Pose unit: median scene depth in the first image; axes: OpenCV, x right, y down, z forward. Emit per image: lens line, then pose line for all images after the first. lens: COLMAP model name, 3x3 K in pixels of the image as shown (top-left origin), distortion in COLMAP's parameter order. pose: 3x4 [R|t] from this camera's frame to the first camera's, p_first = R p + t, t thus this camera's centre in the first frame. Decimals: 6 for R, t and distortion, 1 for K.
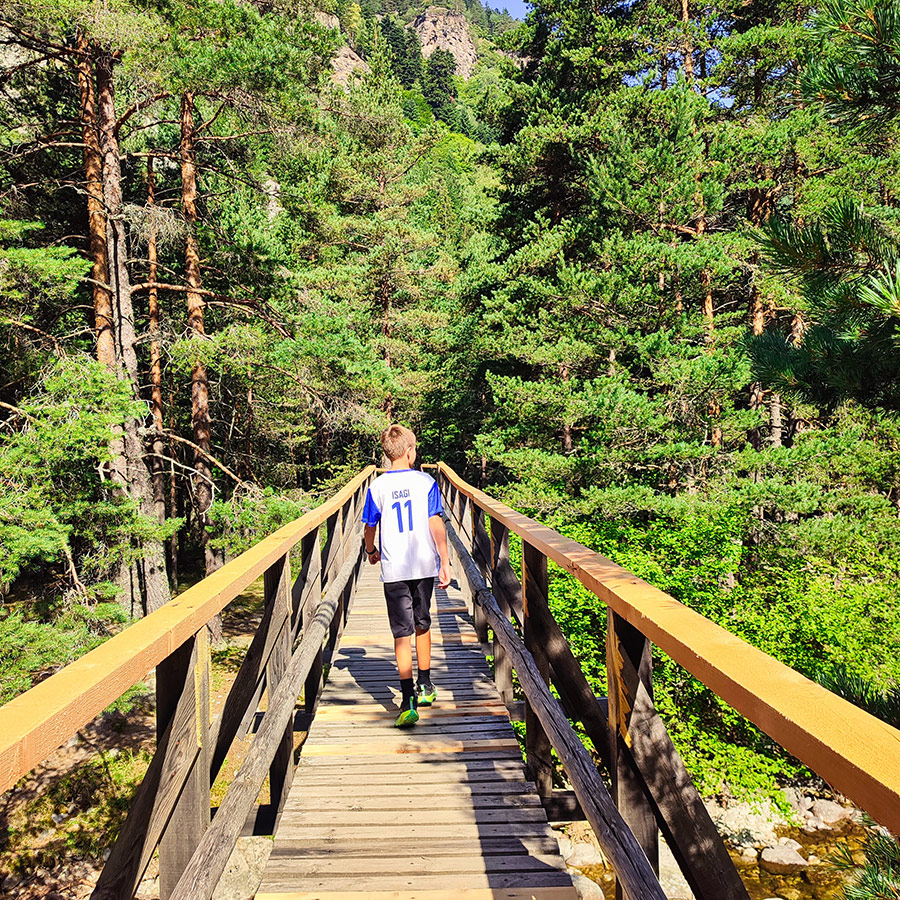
lens RADIAL K [[731.4, 0, 450.0], [0, 731.4, 450.0], [0, 0, 1]] dist [-0.006844, -0.005604]
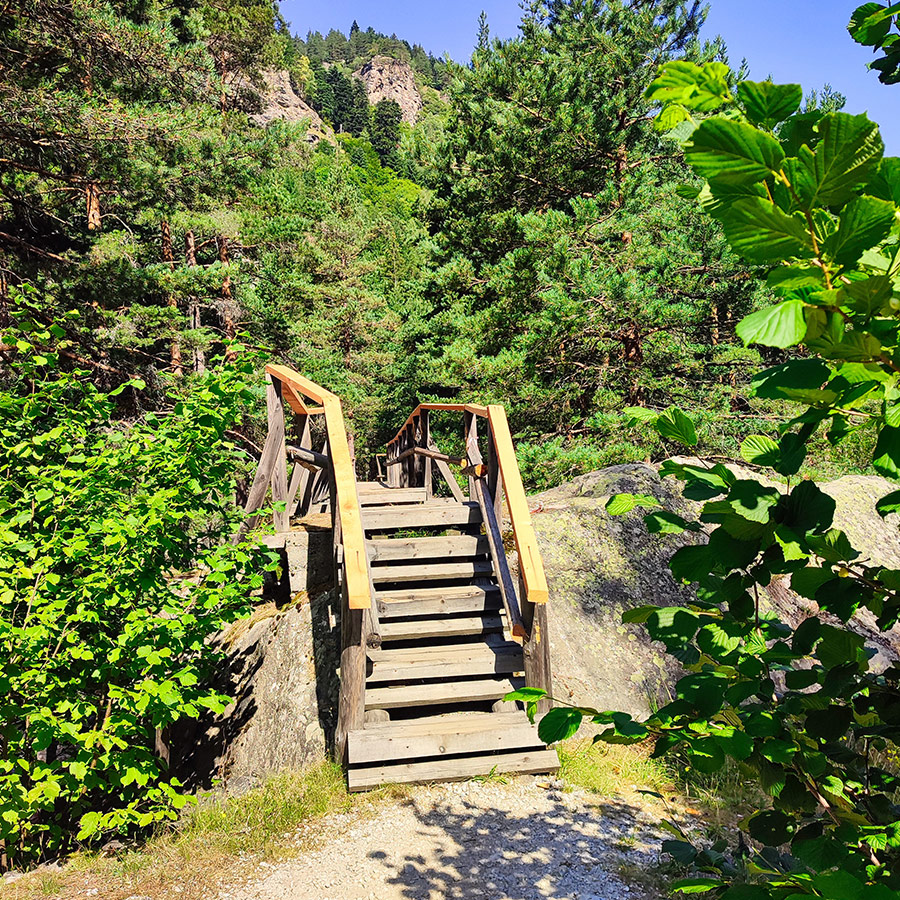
lens RADIAL K [[731.4, 0, 450.0], [0, 731.4, 450.0], [0, 0, 1]] dist [-0.006844, -0.005604]
pose [[0.997765, -0.019671, 0.063855, 0.010451], [0.022685, 0.998645, -0.046825, 0.054409], [-0.062847, 0.048168, 0.996860, -0.331131]]
